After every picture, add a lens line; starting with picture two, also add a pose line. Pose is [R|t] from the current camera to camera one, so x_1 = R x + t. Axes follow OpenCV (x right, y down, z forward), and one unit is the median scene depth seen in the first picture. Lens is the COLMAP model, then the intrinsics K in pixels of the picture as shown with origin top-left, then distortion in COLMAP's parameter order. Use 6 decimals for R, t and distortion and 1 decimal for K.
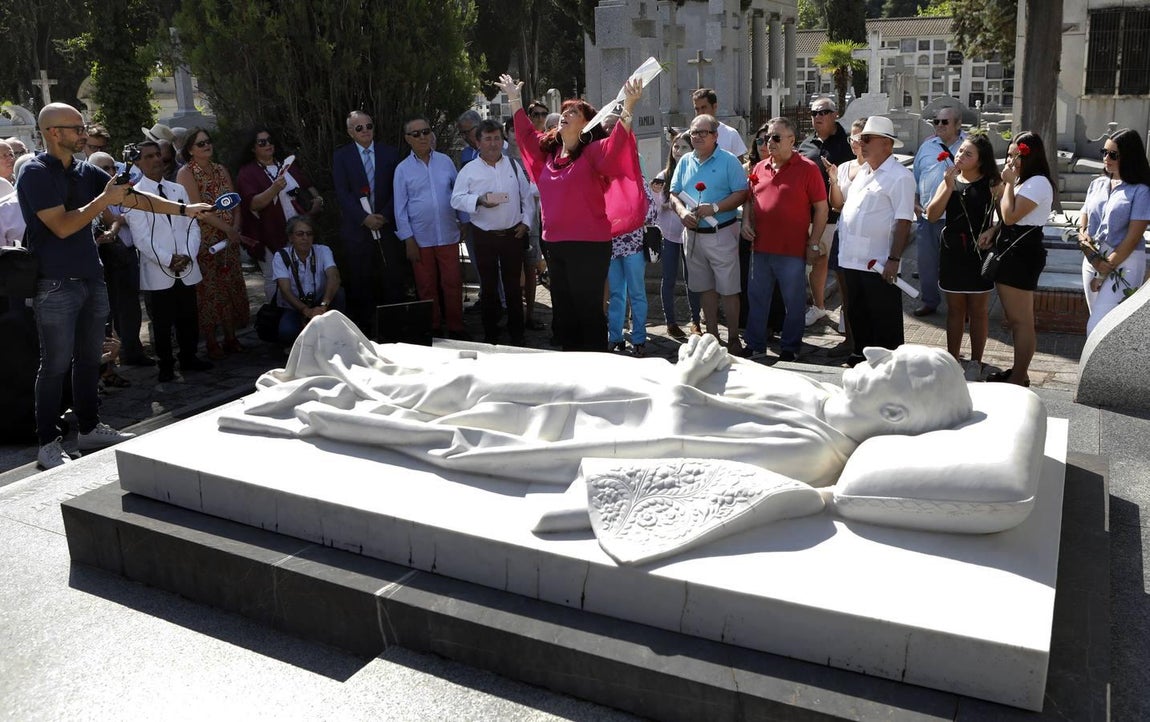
lens RADIAL K [[950.8, 0, 617.5], [0, 950.8, 345.3], [0, 0, 1]] dist [-0.107068, 0.067393]
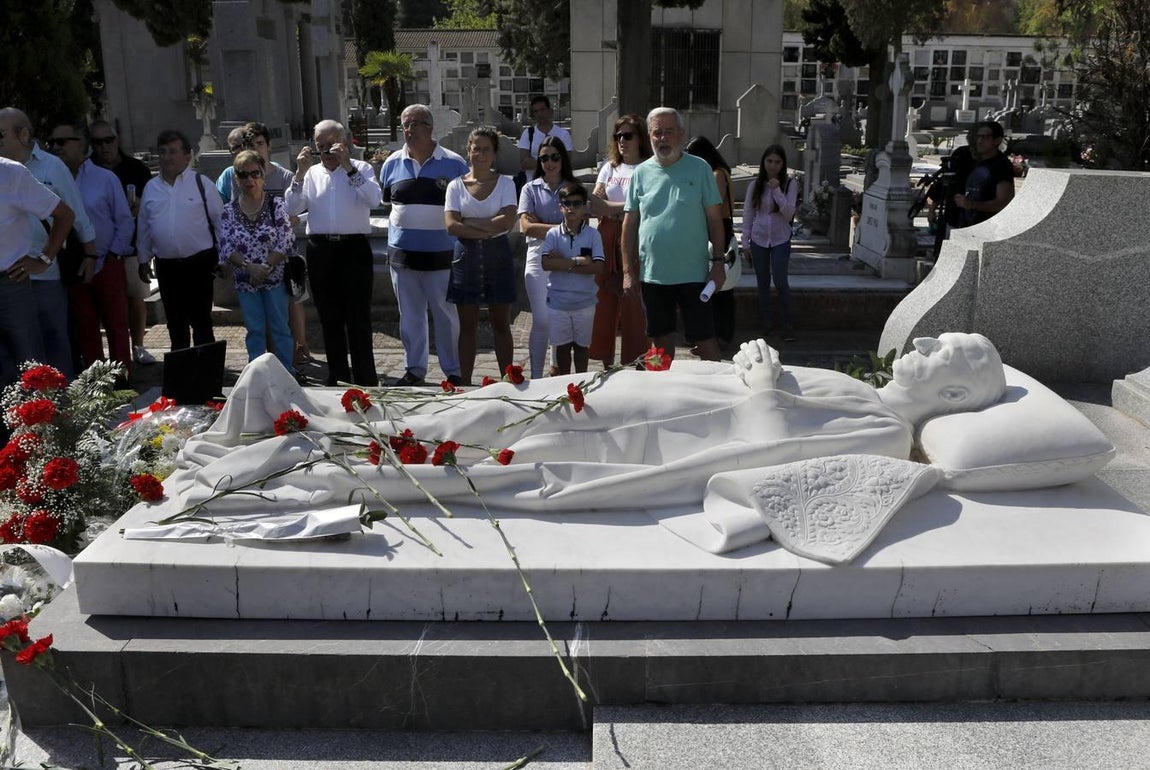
lens RADIAL K [[984.3, 0, 609.5], [0, 984.3, 388.4], [0, 0, 1]] dist [-0.099303, 0.071919]
pose [[0.888381, -0.100641, 0.447940, -0.531592], [0.091459, 0.994917, 0.042148, -0.018967], [-0.449904, 0.003524, 0.893070, 0.135376]]
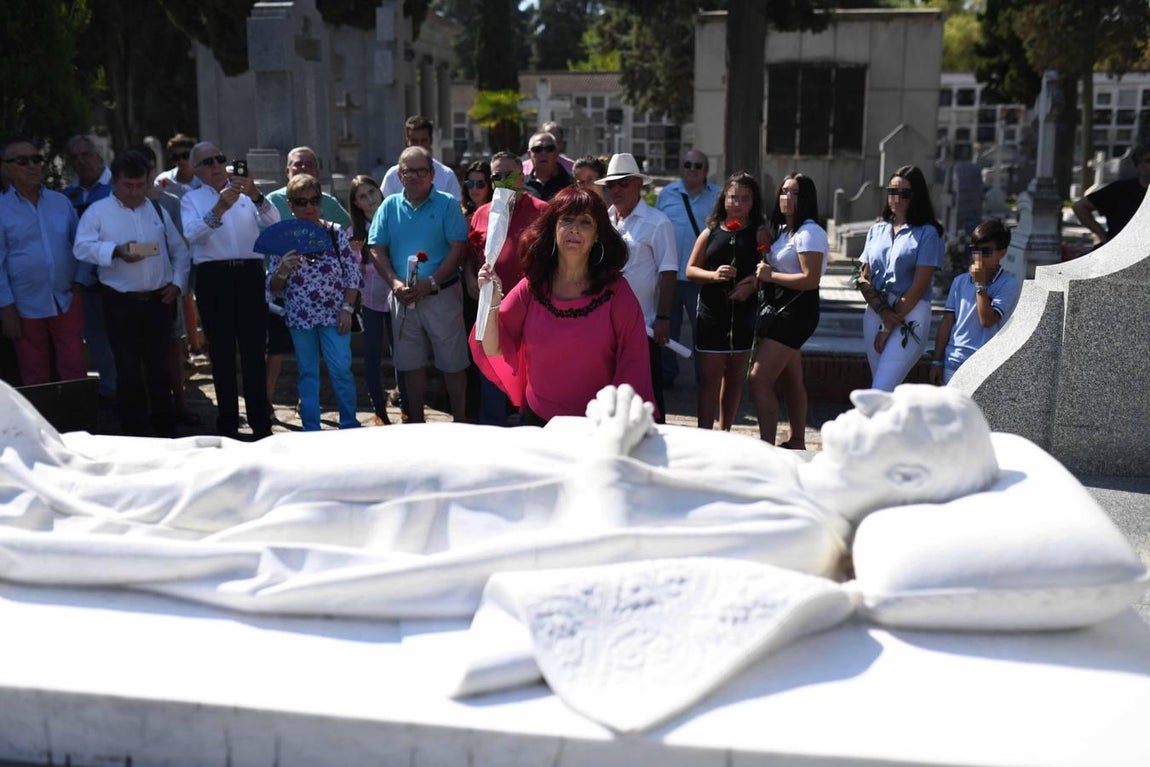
lens RADIAL K [[1085.7, 0, 581.4], [0, 1085.7, 389.3], [0, 0, 1]] dist [-0.020003, 0.000000]
pose [[0.950702, -0.035004, 0.308125, -0.189960], [0.049900, 0.997929, -0.040595, 0.022492], [-0.306066, 0.053969, 0.950479, 0.238870]]
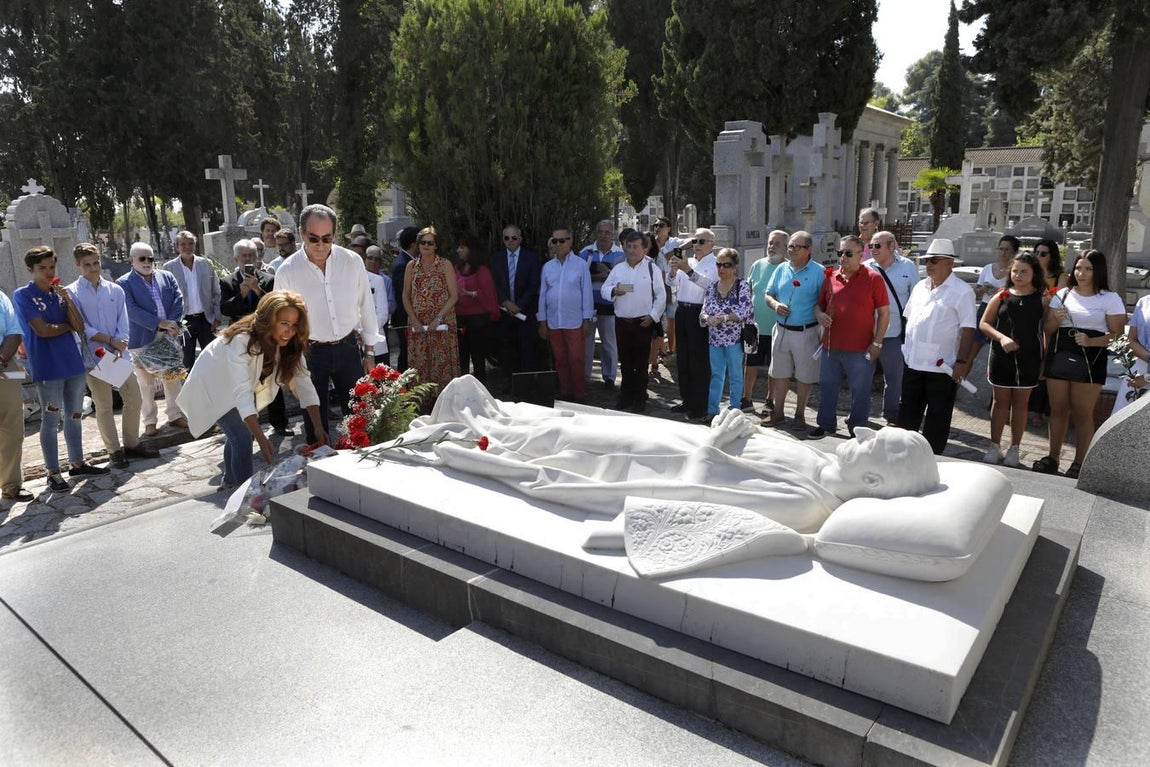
lens RADIAL K [[780.3, 0, 581.3], [0, 780.3, 399.3], [0, 0, 1]] dist [-0.101088, 0.061368]
pose [[0.978736, 0.060123, -0.196117, 0.097196], [-0.063515, 0.997920, -0.011048, -0.000034], [0.195044, 0.023270, 0.980518, -0.076068]]
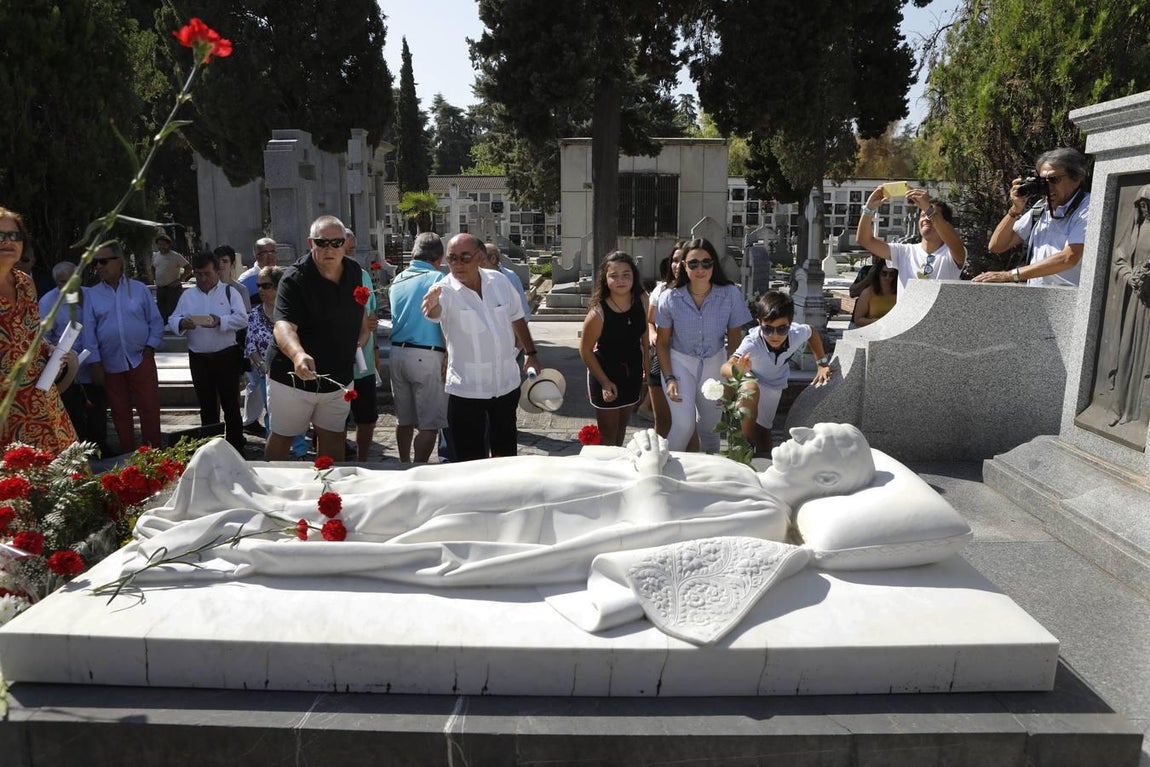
lens RADIAL K [[780.3, 0, 581.3], [0, 780.3, 390.9], [0, 0, 1]] dist [-0.101088, 0.061368]
pose [[0.898165, -0.059899, 0.435560, -0.387377], [0.087060, 0.995290, -0.042651, -0.025013], [-0.430953, 0.076227, 0.899149, 0.198288]]
